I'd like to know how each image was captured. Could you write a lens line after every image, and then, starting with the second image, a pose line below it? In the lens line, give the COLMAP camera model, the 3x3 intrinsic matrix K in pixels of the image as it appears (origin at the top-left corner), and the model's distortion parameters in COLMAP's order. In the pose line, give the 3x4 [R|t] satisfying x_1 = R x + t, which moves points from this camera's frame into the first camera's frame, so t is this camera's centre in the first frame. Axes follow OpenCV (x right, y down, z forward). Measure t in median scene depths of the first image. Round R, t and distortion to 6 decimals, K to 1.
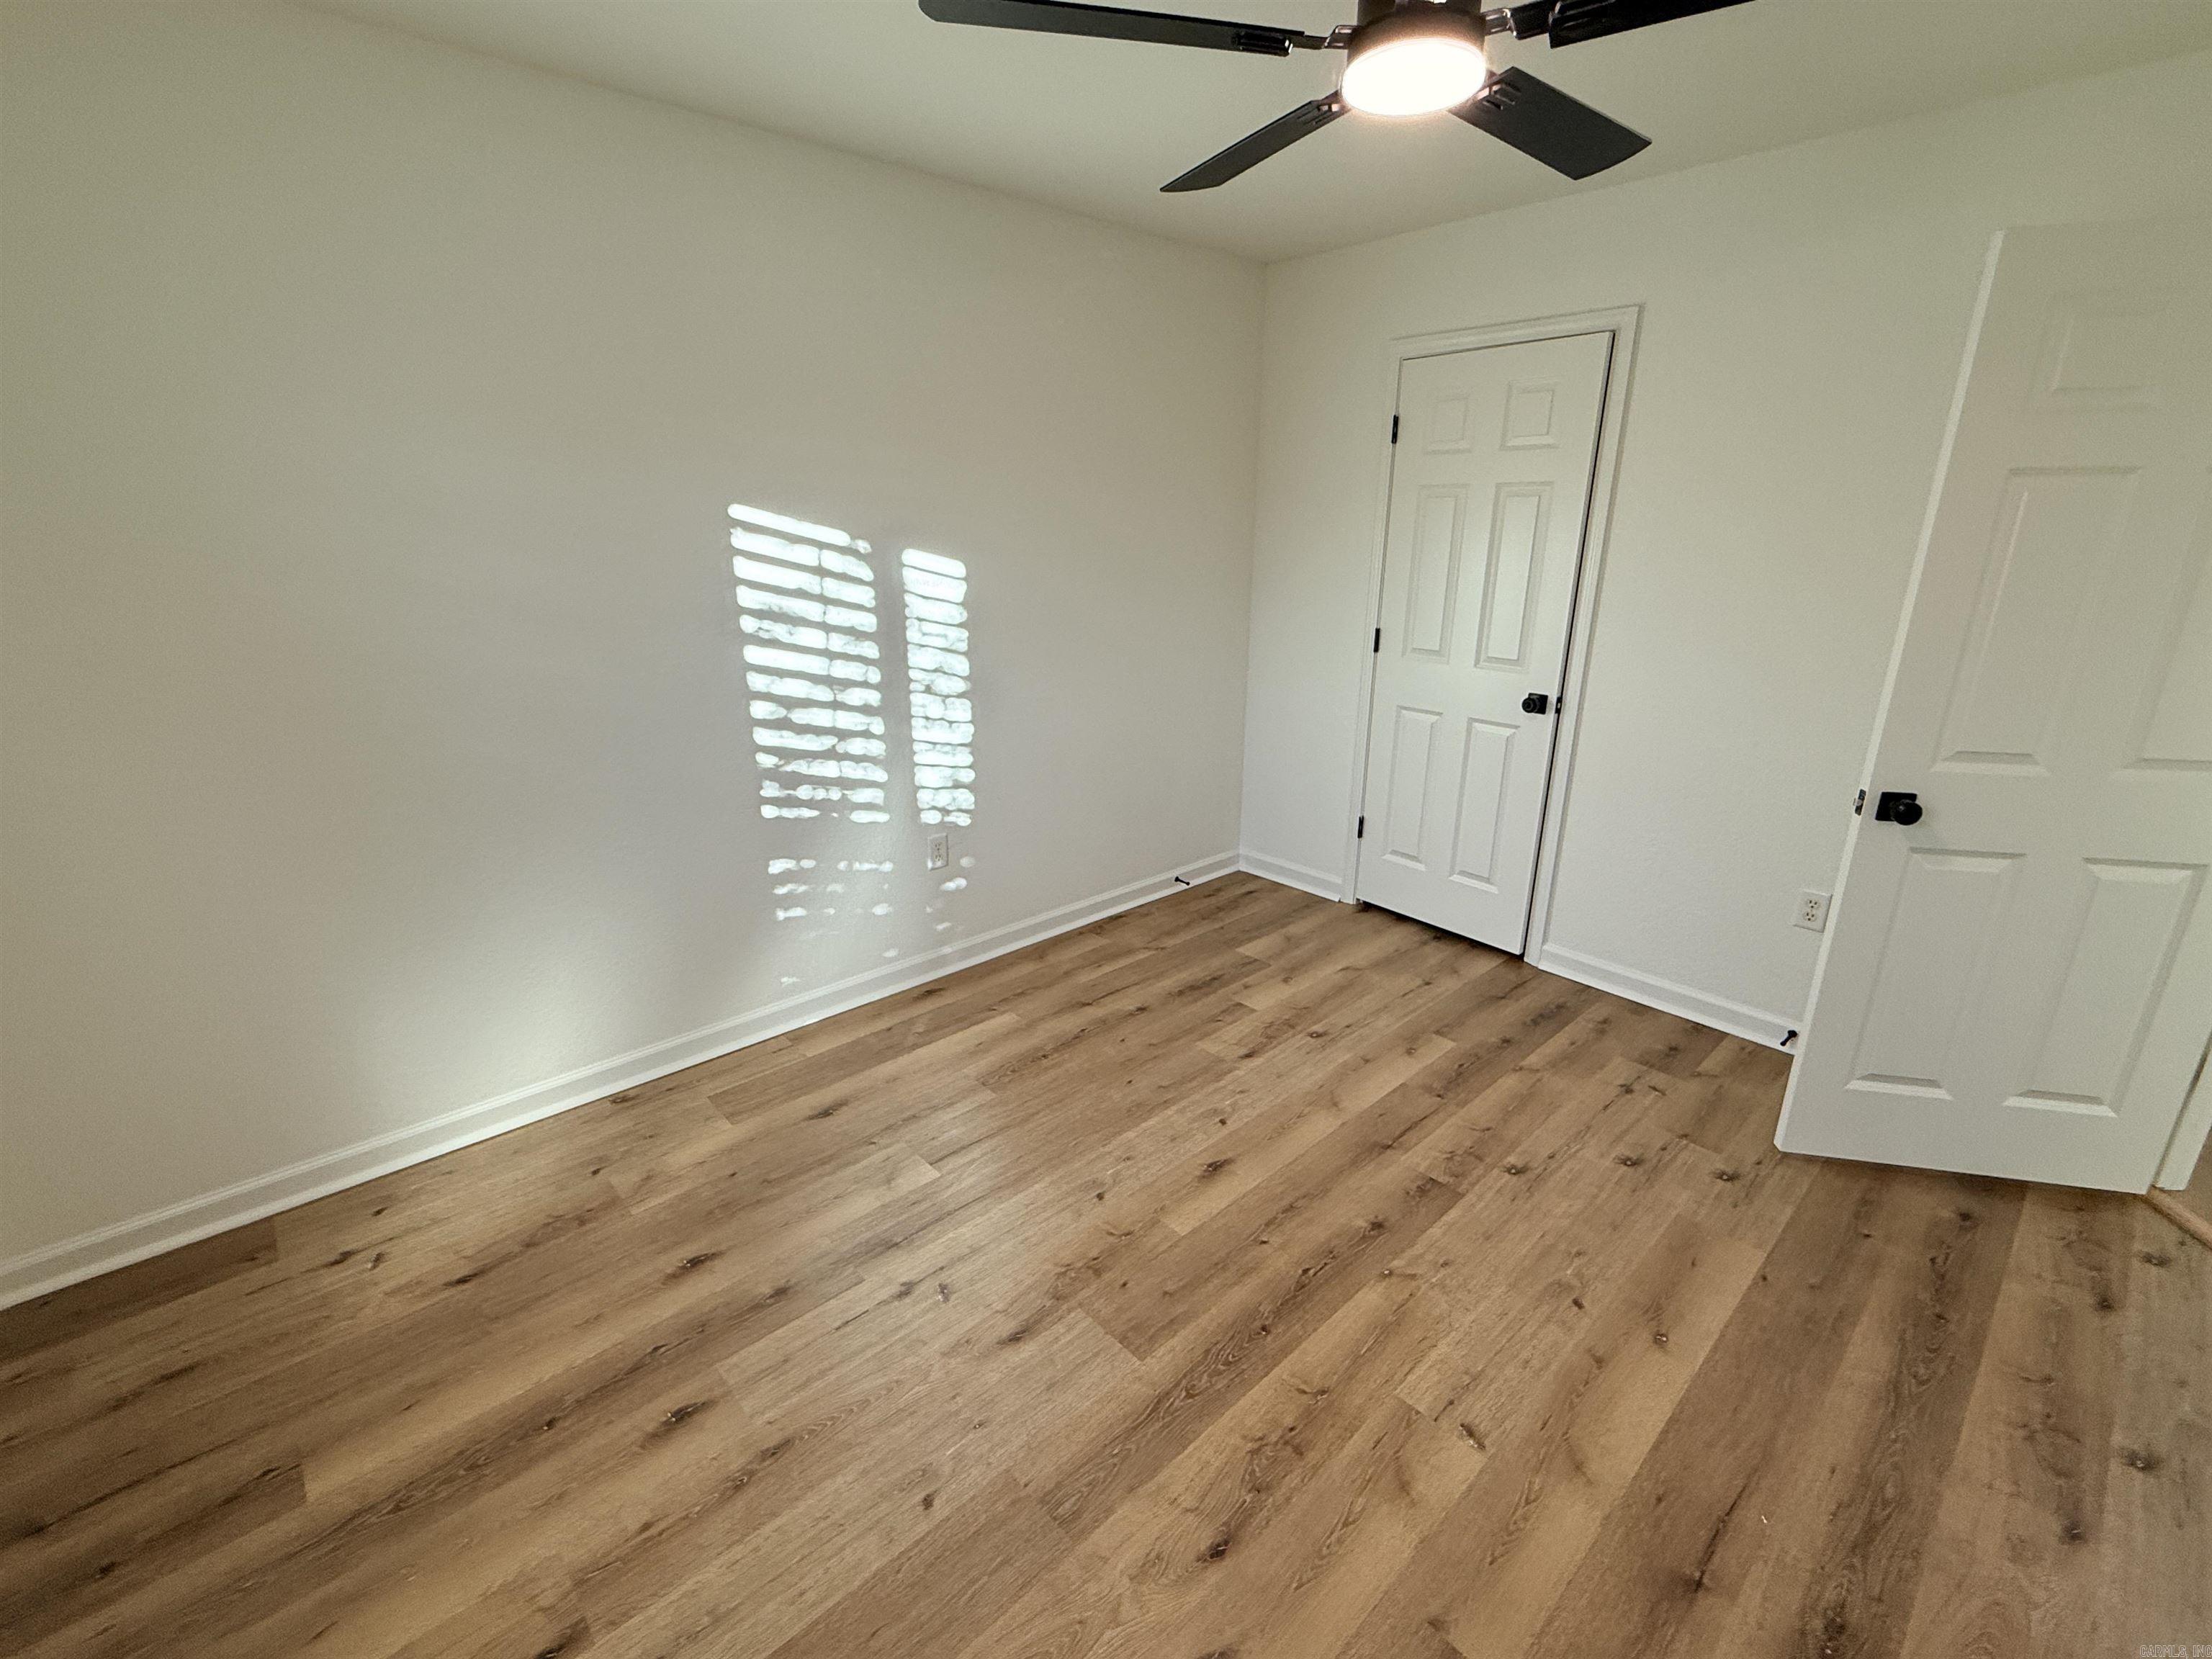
lens RADIAL K [[966.2, 0, 1122.5], [0, 966.2, 804.6], [0, 0, 1]] dist [-0.000129, -0.000919]
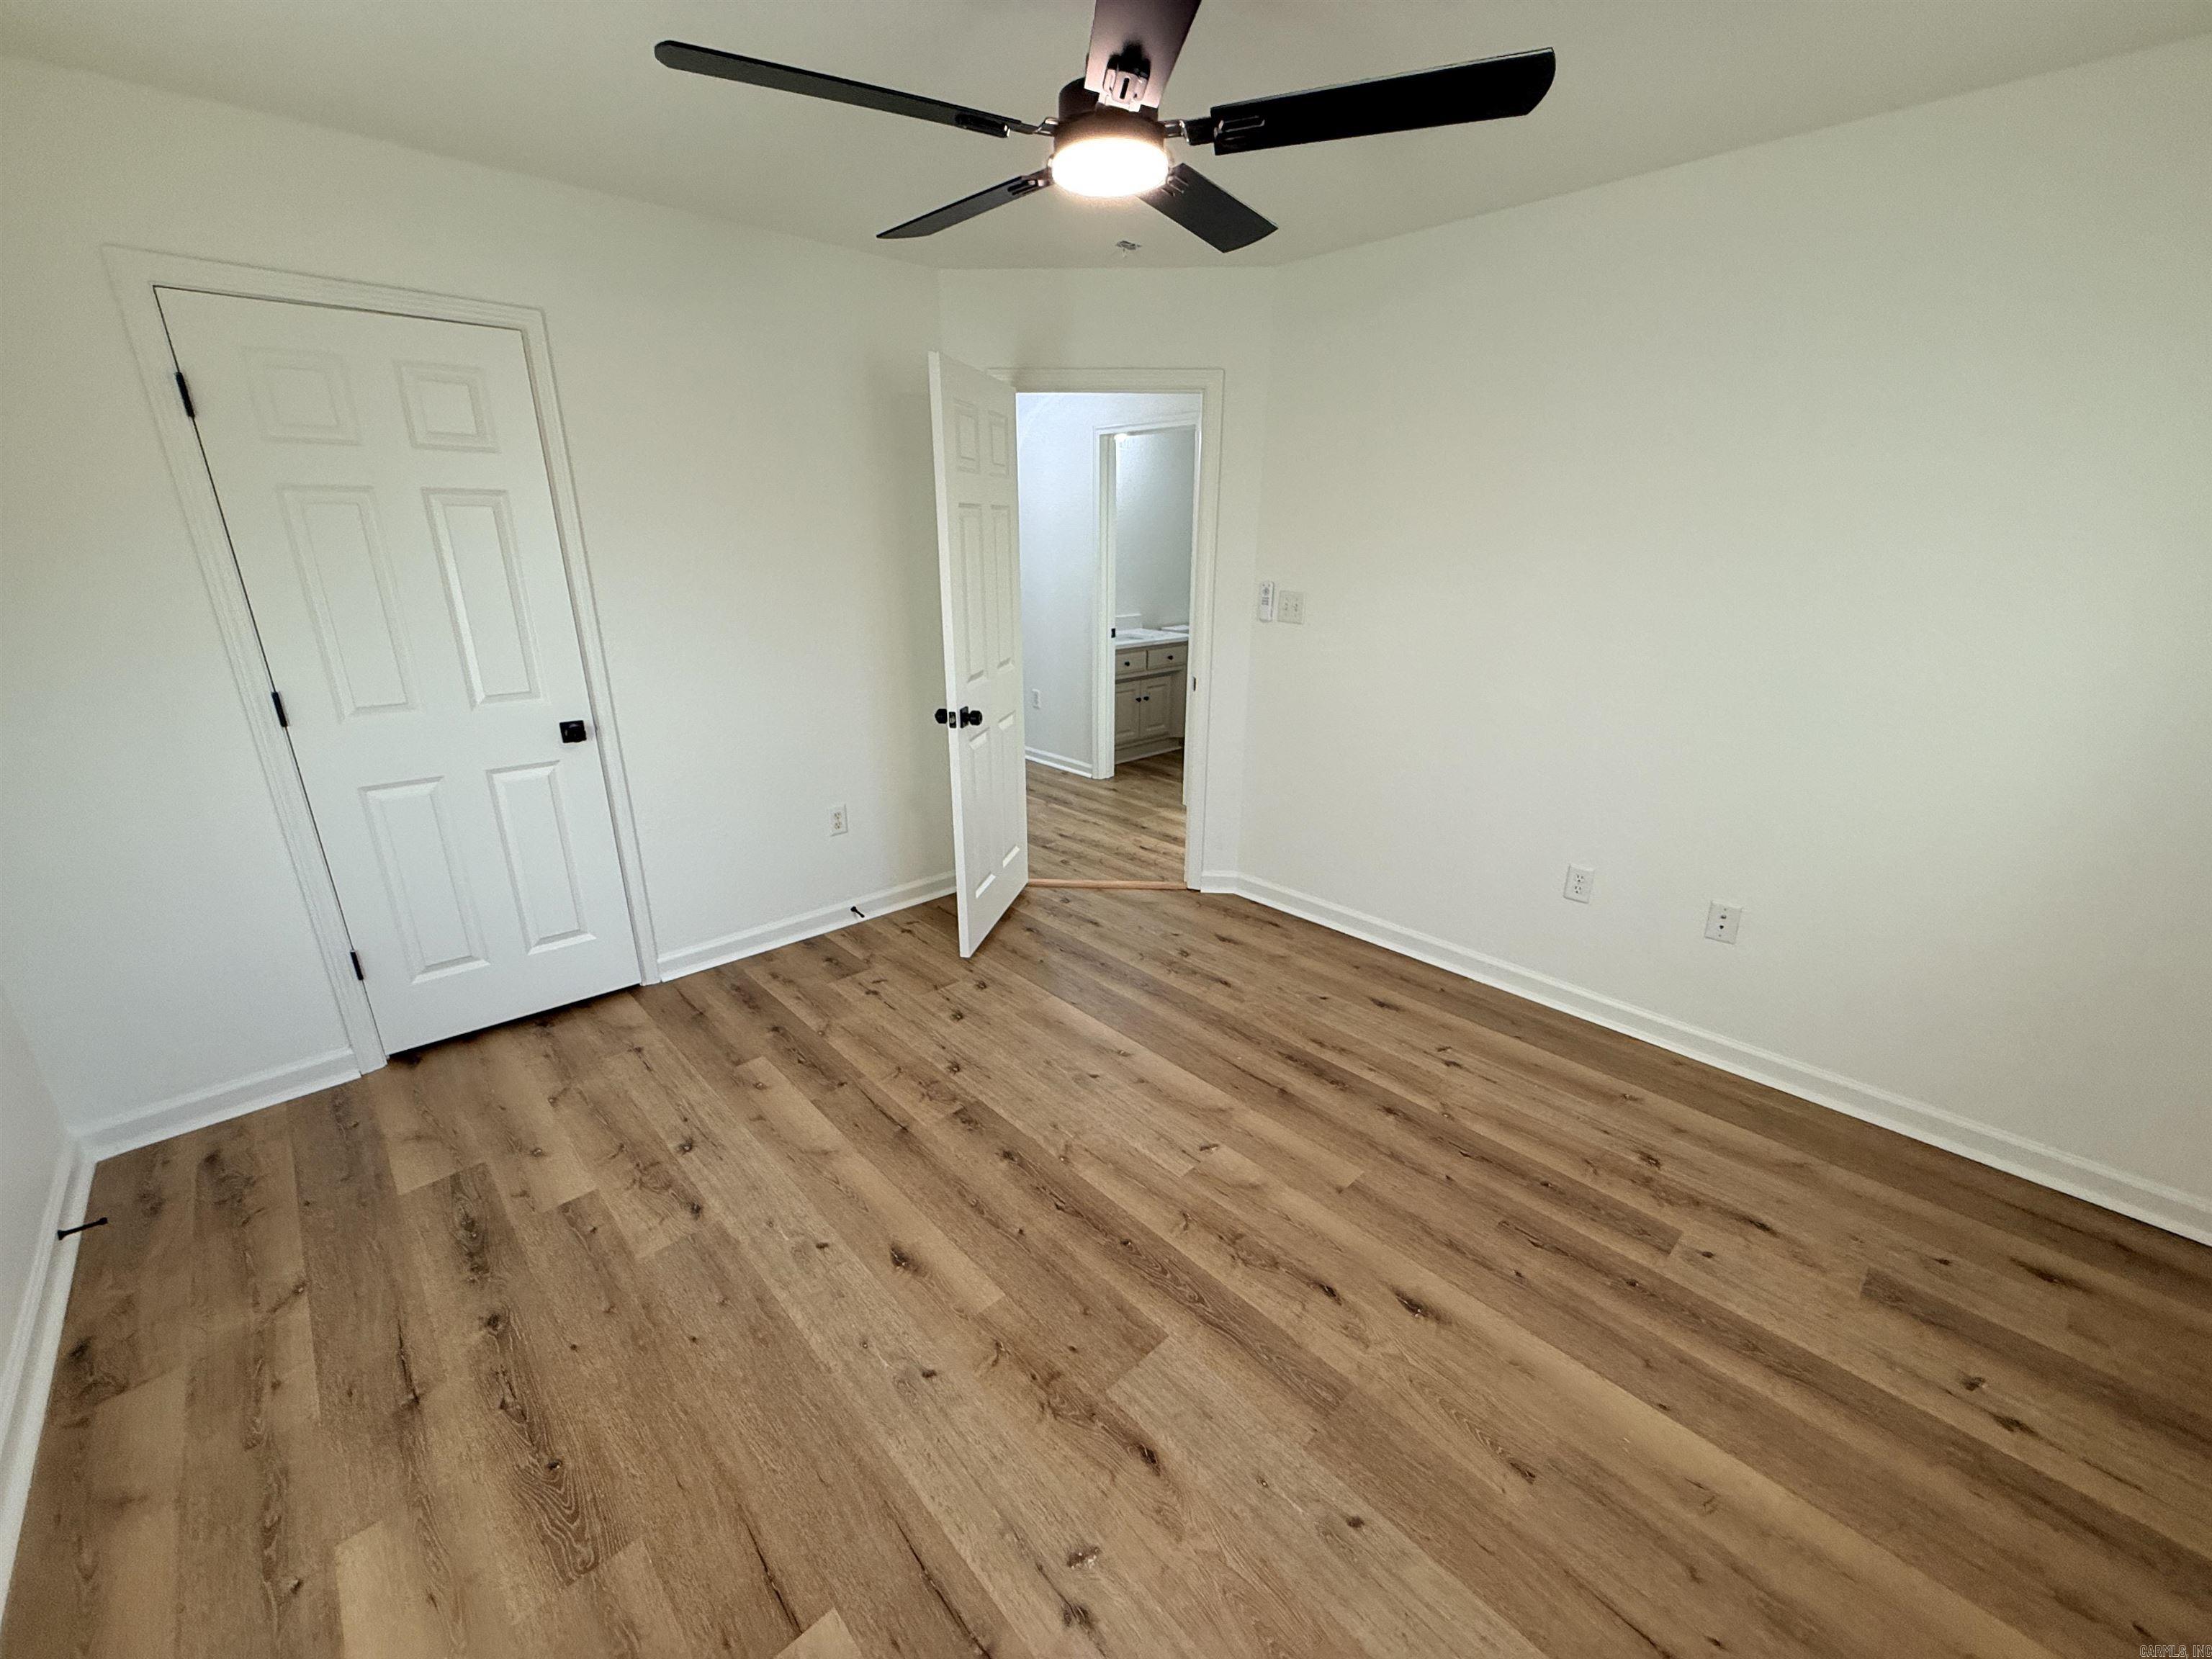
lens RADIAL K [[881.2, 0, 1075.4], [0, 881.2, 828.6], [0, 0, 1]] dist [-0.000889, 0.000125]
pose [[0.011156, -0.323449, 0.946180, -0.493840], [0.279984, 0.909399, 0.307574, -0.179428], [-0.959940, 0.261484, 0.100705, 0.584840]]
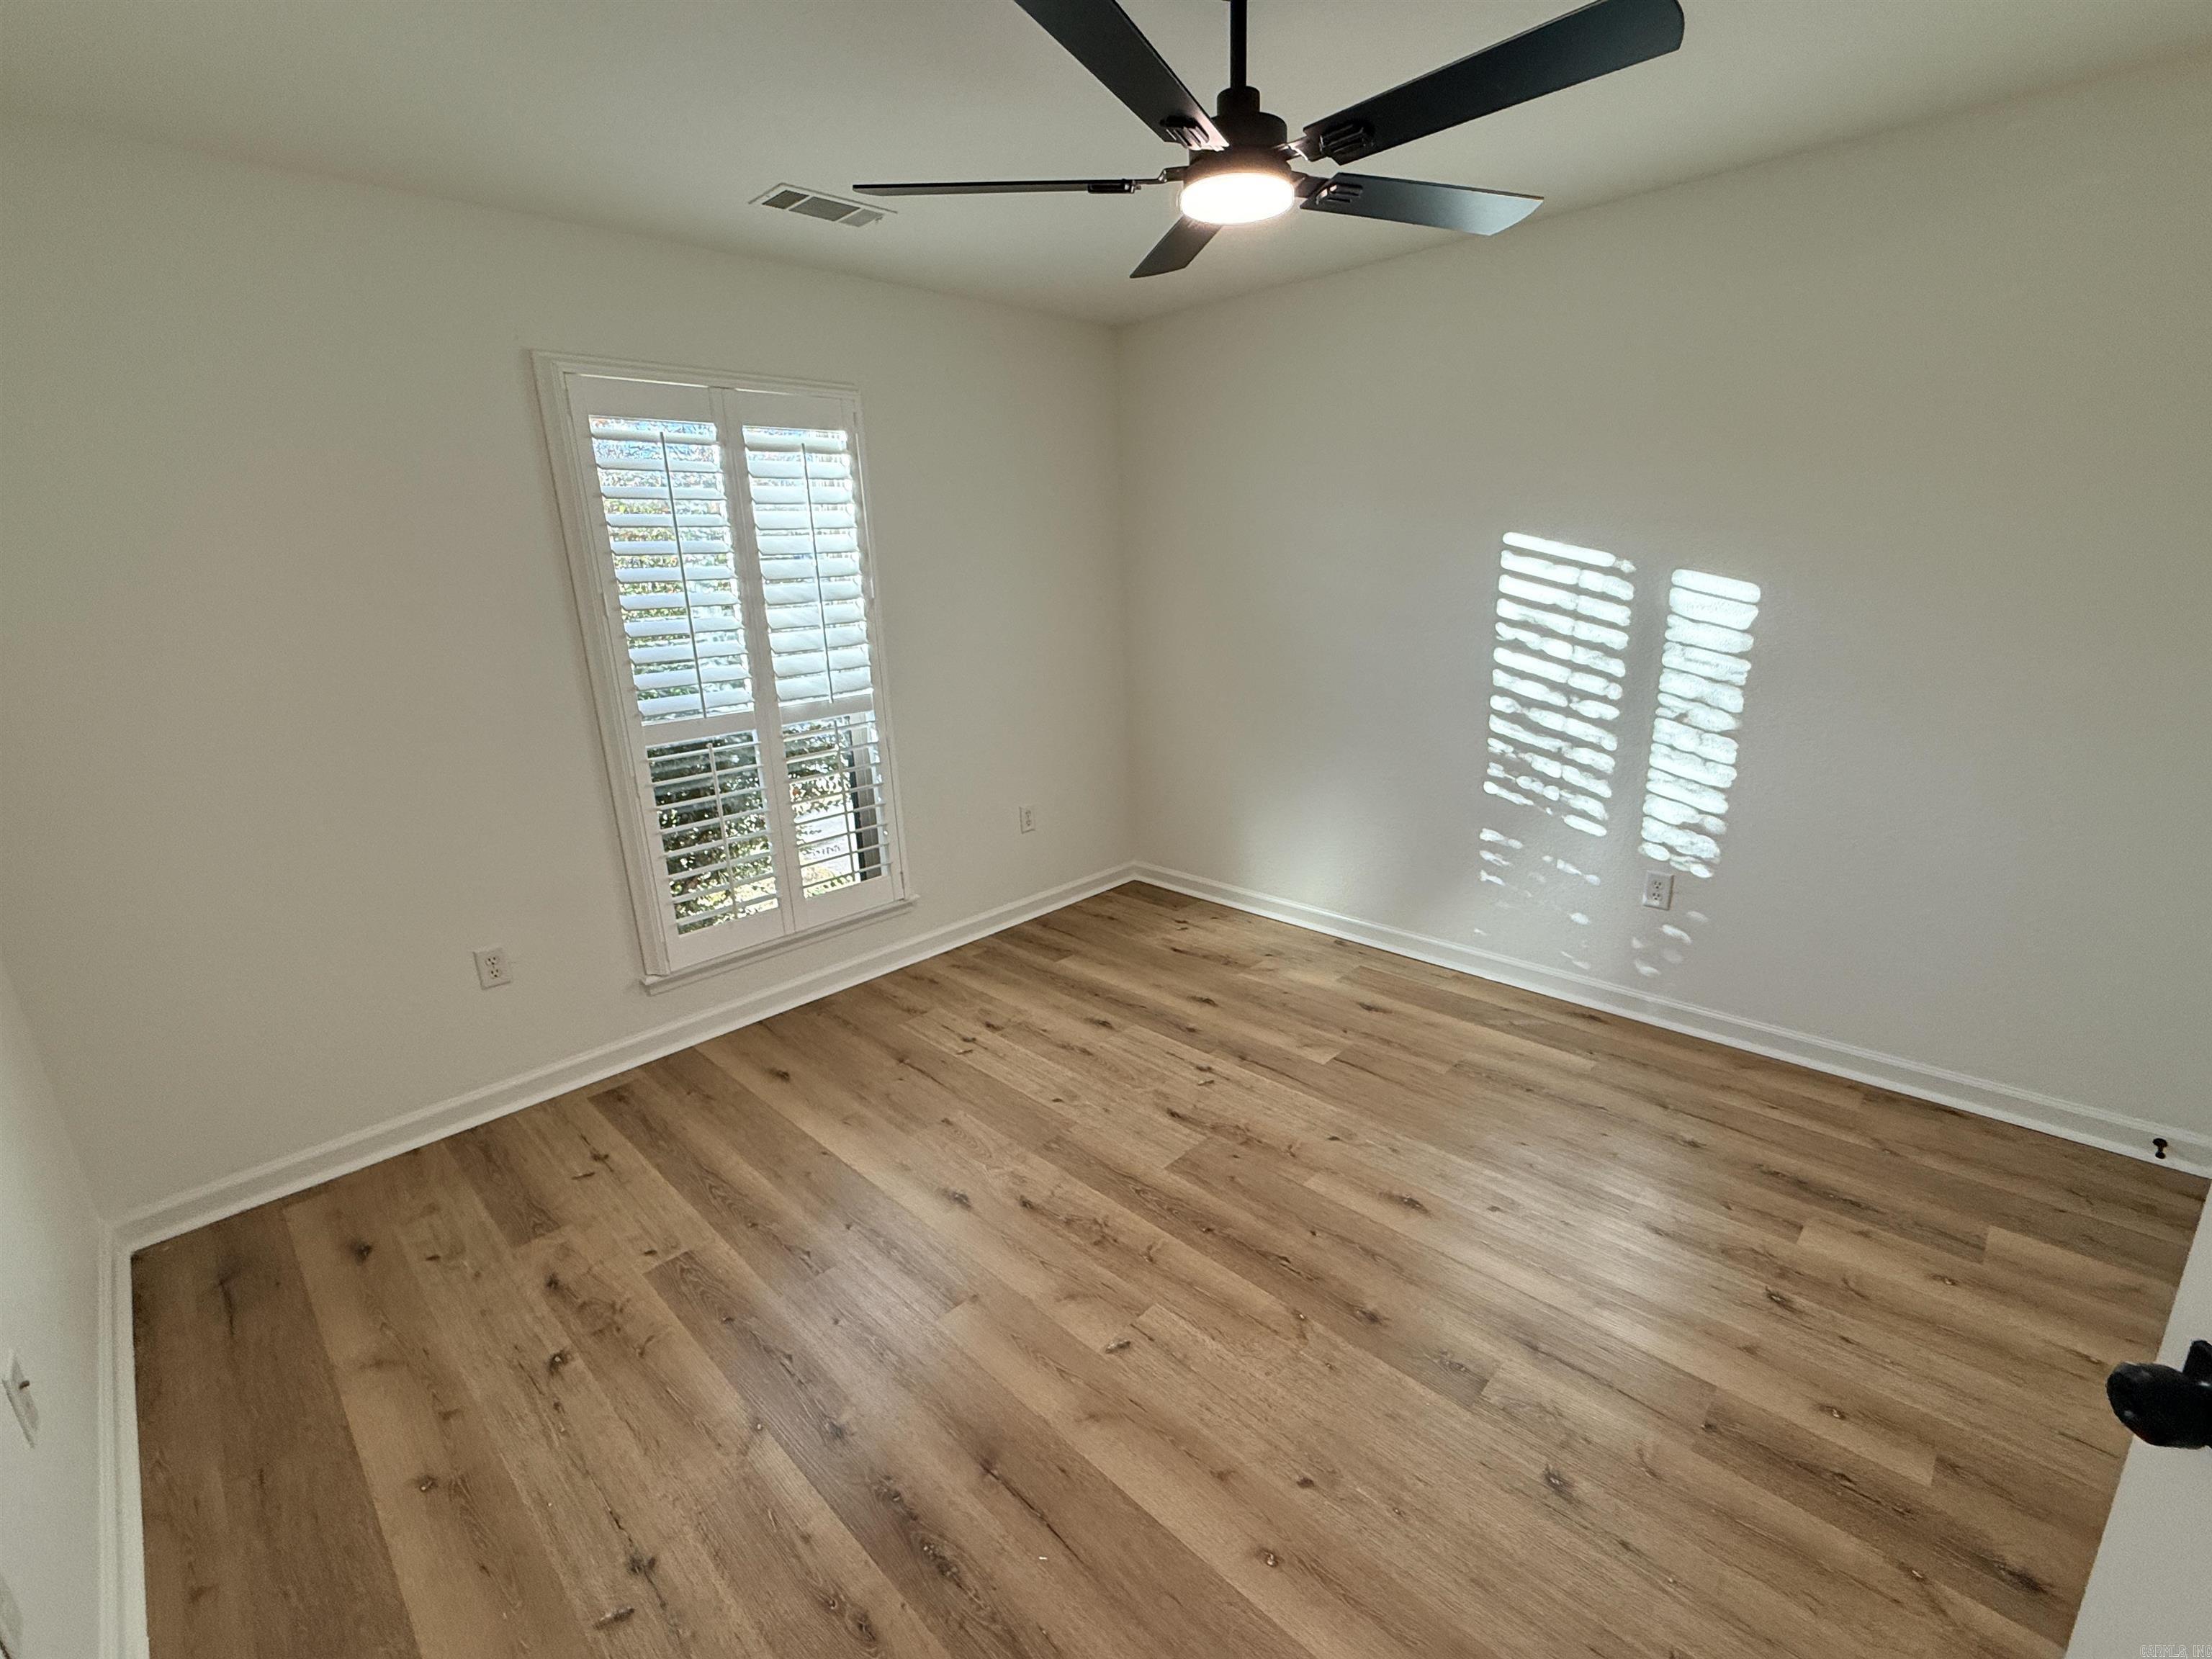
lens RADIAL K [[966.2, 0, 1108.4], [0, 966.2, 805.6], [0, 0, 1]] dist [-0.000129, -0.000919]
pose [[0.056338, 0.248289, -0.967046, 0.828714], [-0.248780, 0.941525, 0.227243, -0.136024], [0.966920, 0.227779, 0.114813, 0.444291]]
